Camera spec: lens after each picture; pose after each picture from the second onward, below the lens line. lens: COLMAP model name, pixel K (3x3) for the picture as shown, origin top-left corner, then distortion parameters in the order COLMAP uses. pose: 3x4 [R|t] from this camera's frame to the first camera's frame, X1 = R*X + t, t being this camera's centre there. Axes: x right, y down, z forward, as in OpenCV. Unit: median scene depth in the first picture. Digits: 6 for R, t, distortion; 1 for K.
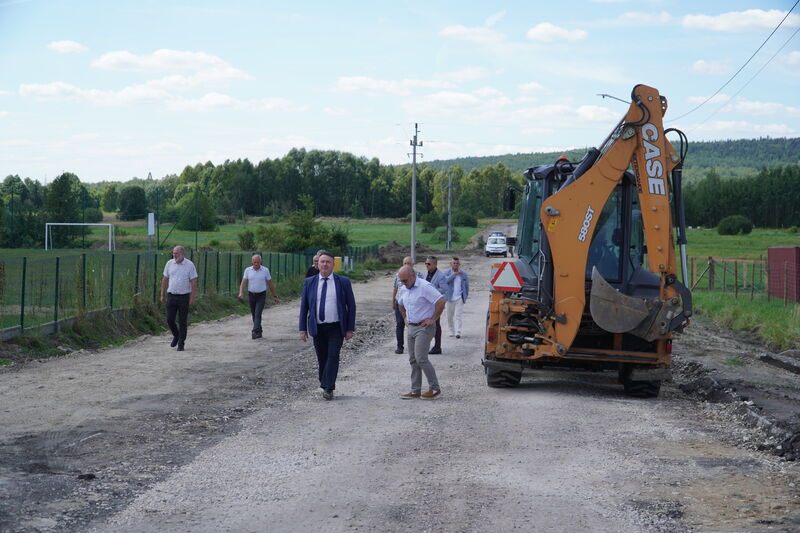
lens RADIAL K [[1433.6, 0, 386.3], [0, 1433.6, 267.4], [0, 0, 1]] dist [-0.184400, -0.072294]
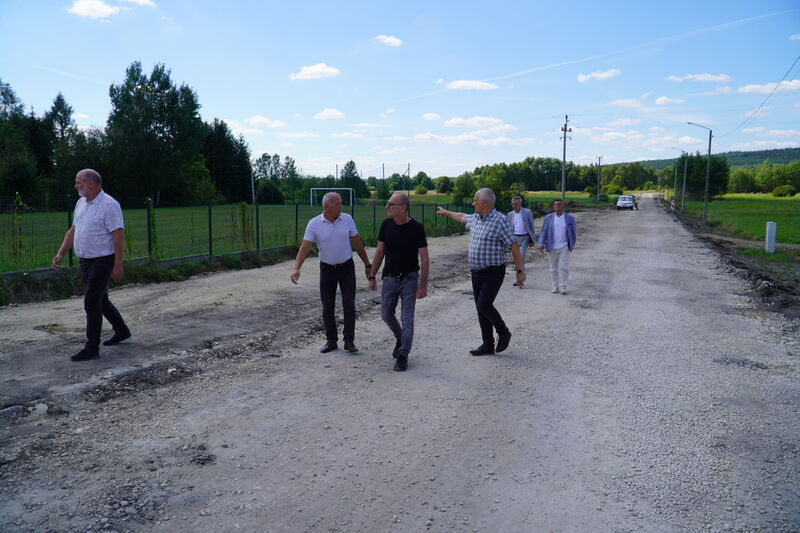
lens RADIAL K [[643.6, 0, 400.0], [0, 643.6, 266.5], [0, 0, 1]] dist [0.004835, -0.004583]
pose [[0.962091, 0.022163, -0.271826, 0.105360], [-0.001381, 0.997076, 0.076407, 0.009181], [0.272725, -0.073136, 0.959308, 0.752524]]
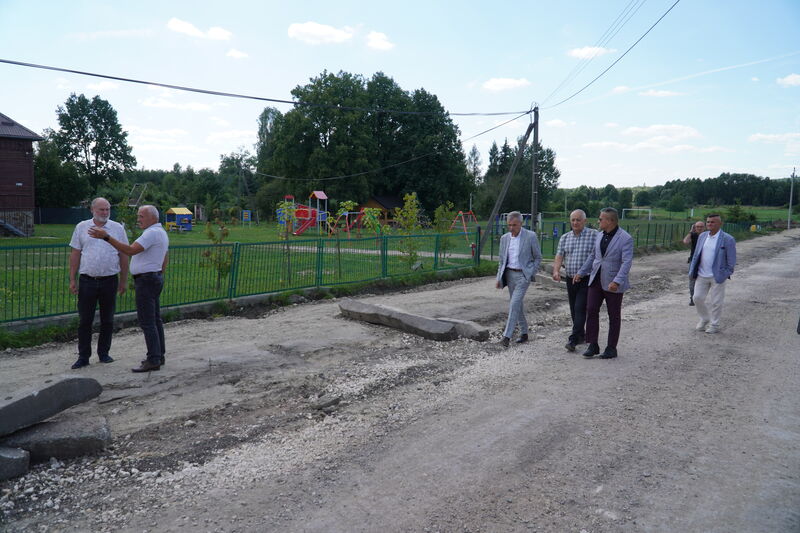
lens RADIAL K [[643.6, 0, 400.0], [0, 643.6, 266.5], [0, 0, 1]] dist [0.004835, -0.004583]
pose [[0.868782, 0.058936, -0.491675, -0.036794], [-0.027558, 0.997108, 0.070826, 0.004428], [0.494427, -0.047983, 0.867894, -0.636710]]
